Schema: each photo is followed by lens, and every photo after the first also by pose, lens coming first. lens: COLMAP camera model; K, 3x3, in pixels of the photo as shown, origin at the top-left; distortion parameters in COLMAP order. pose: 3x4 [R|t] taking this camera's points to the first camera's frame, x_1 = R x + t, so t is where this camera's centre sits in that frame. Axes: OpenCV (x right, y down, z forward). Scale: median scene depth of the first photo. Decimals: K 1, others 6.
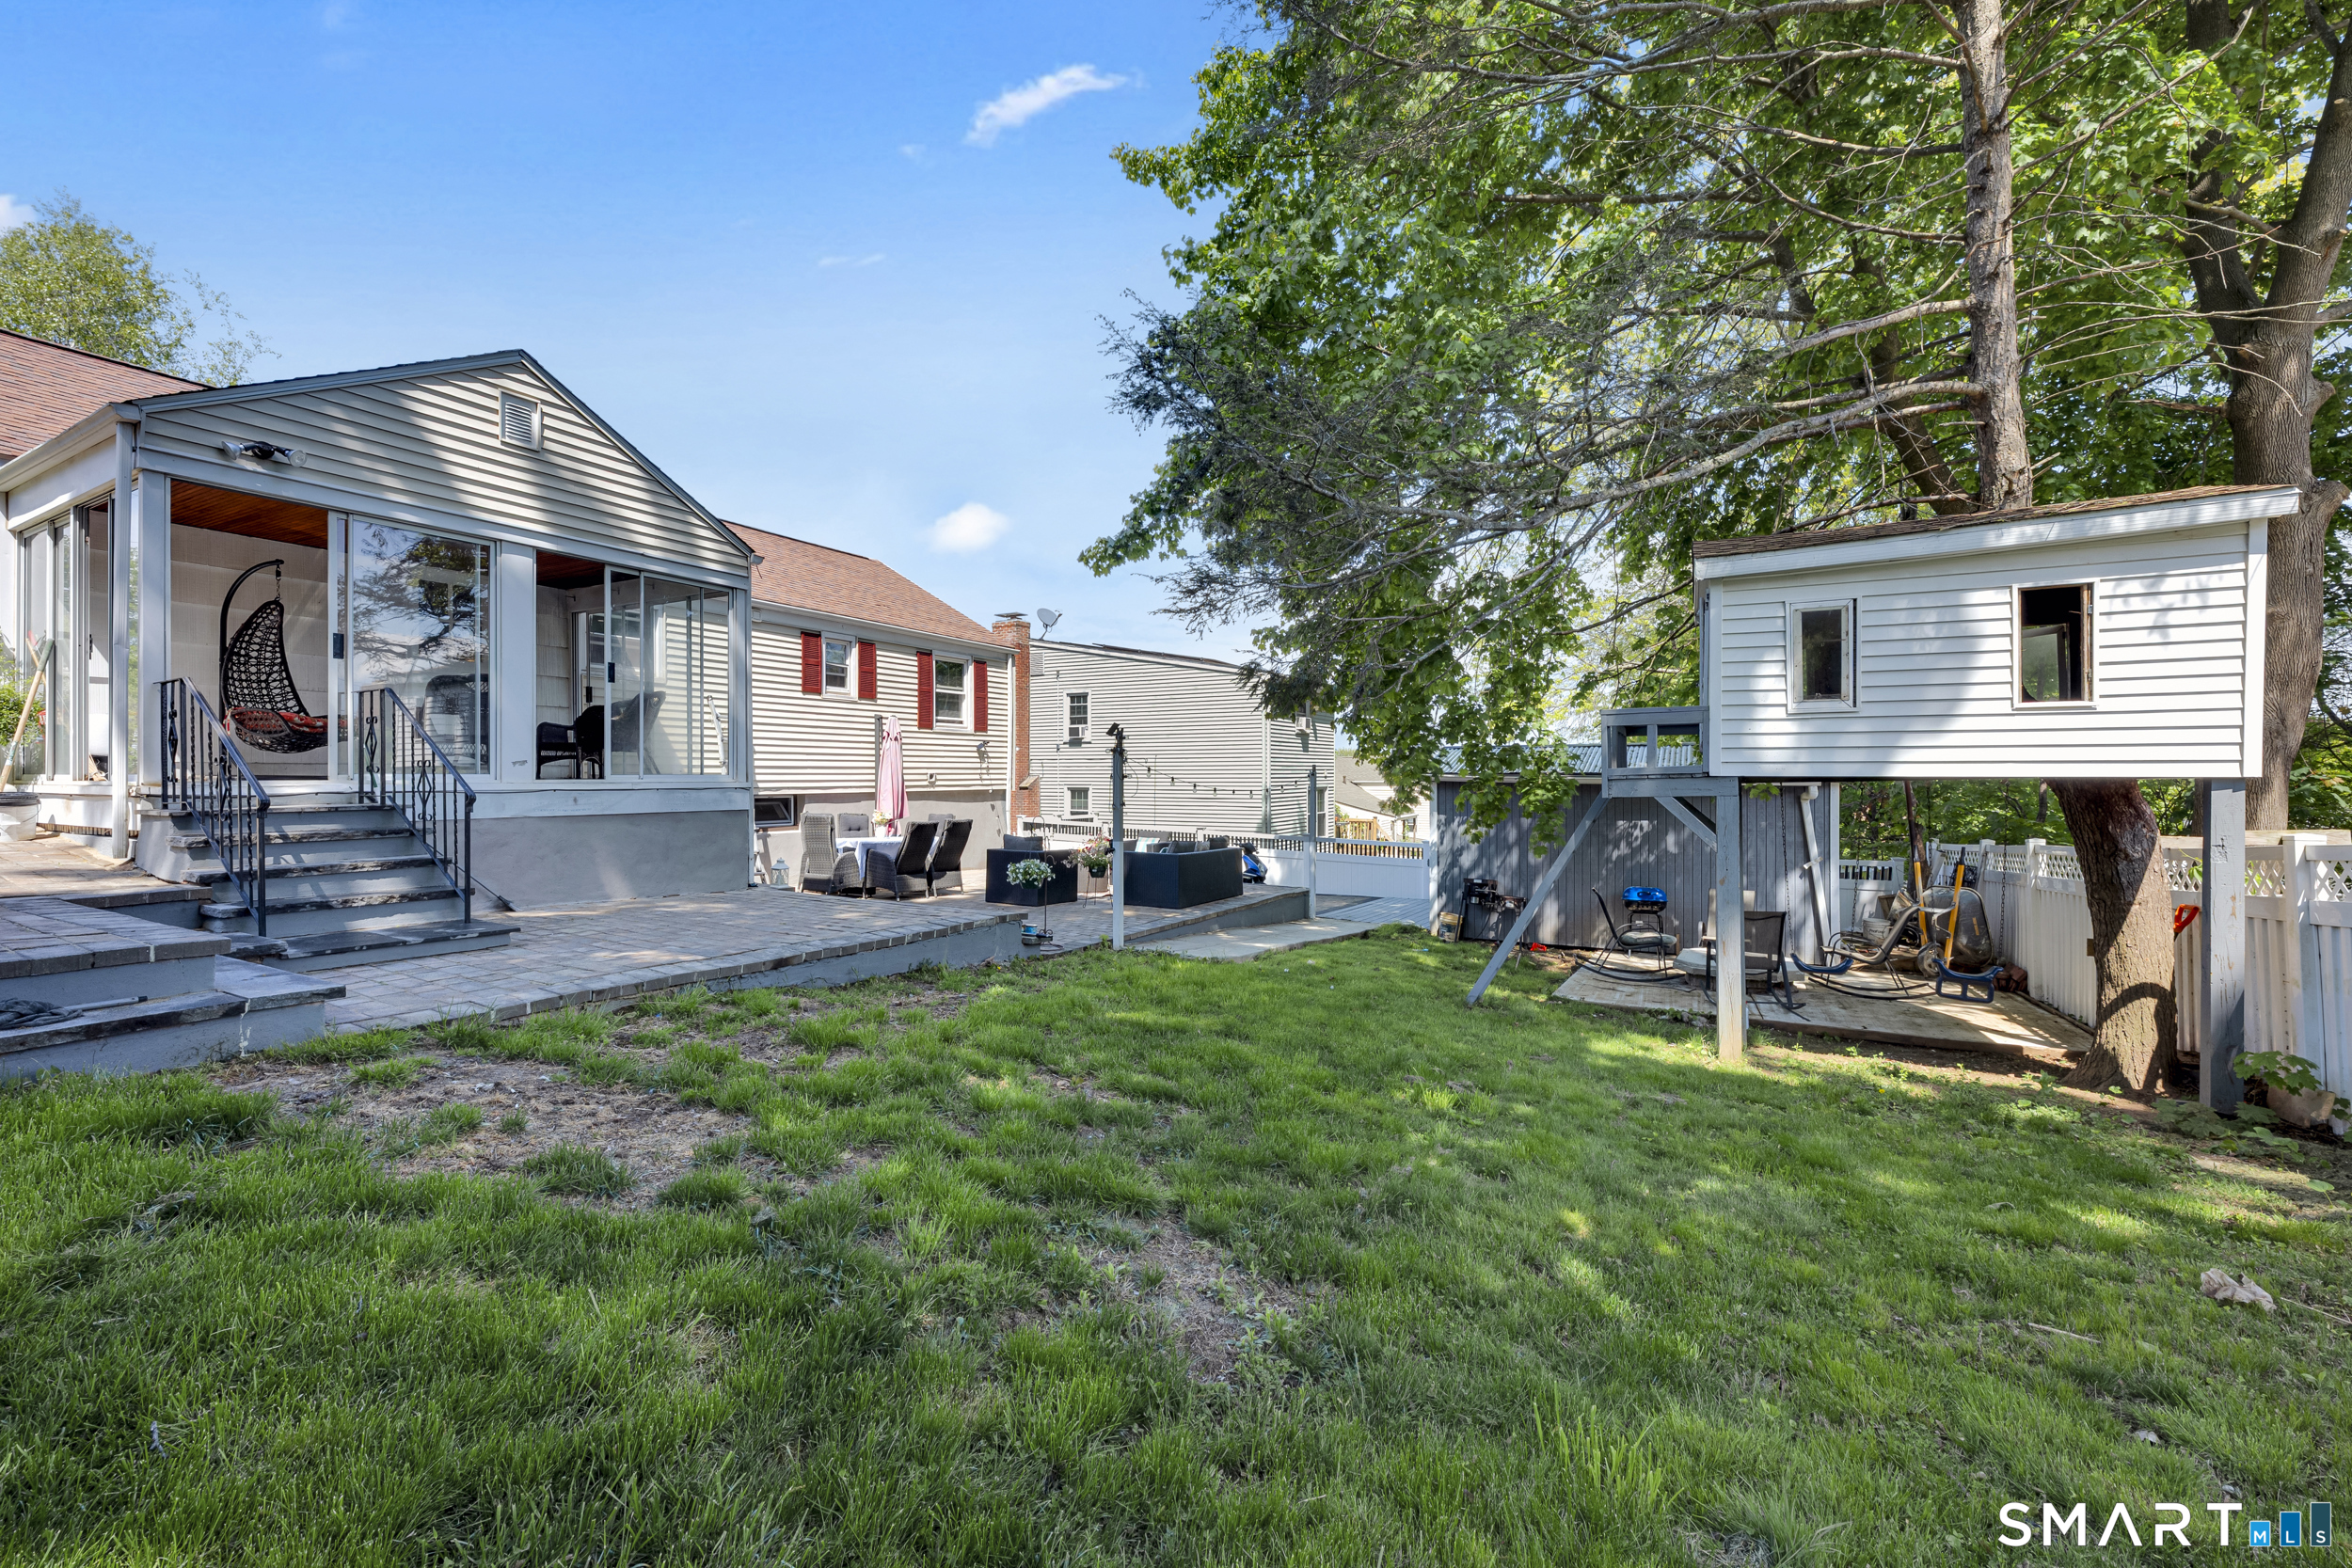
lens RADIAL K [[933.8, 0, 1176.0], [0, 933.8, 784.0], [0, 0, 1]] dist [-0.000586, 0.000148]
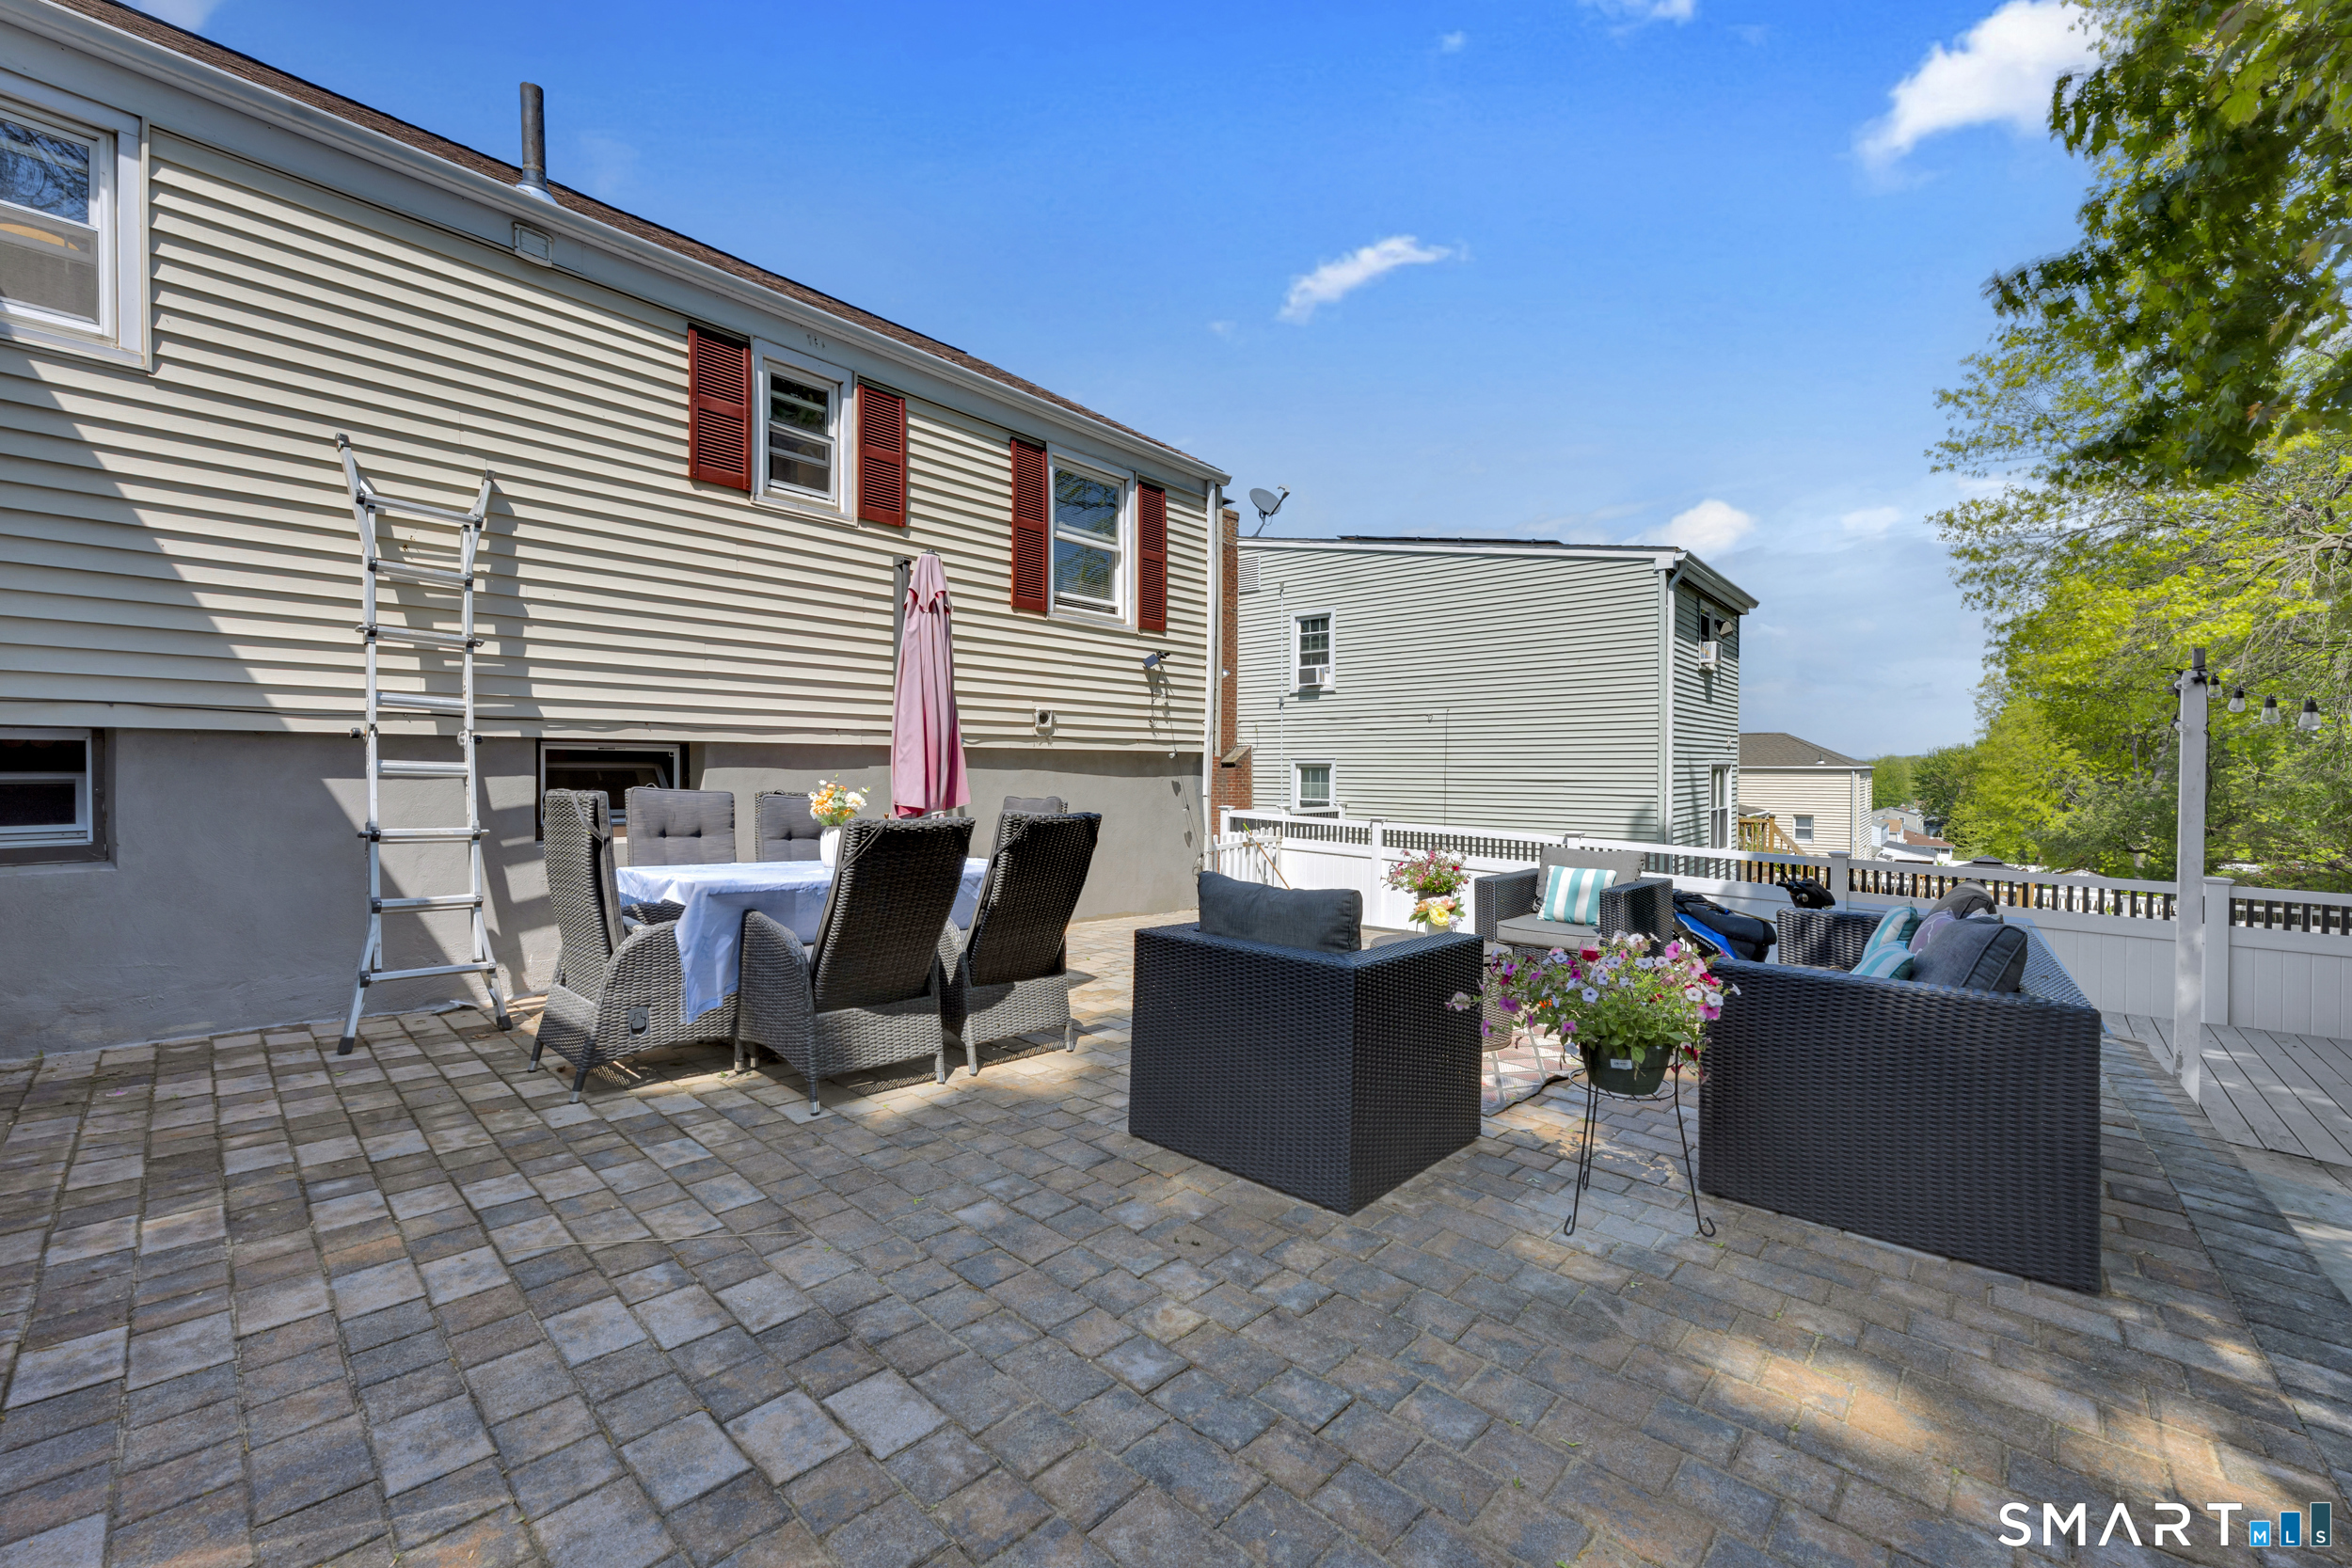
lens RADIAL K [[933.8, 0, 1176.0], [0, 933.8, 784.0], [0, 0, 1]] dist [-0.000586, 0.000148]
pose [[0.978882, 0.005945, -0.204341, -0.105034], [-0.004454, 0.999960, 0.007757, 0.020626], [0.204379, -0.006683, 0.978869, 0.568114]]
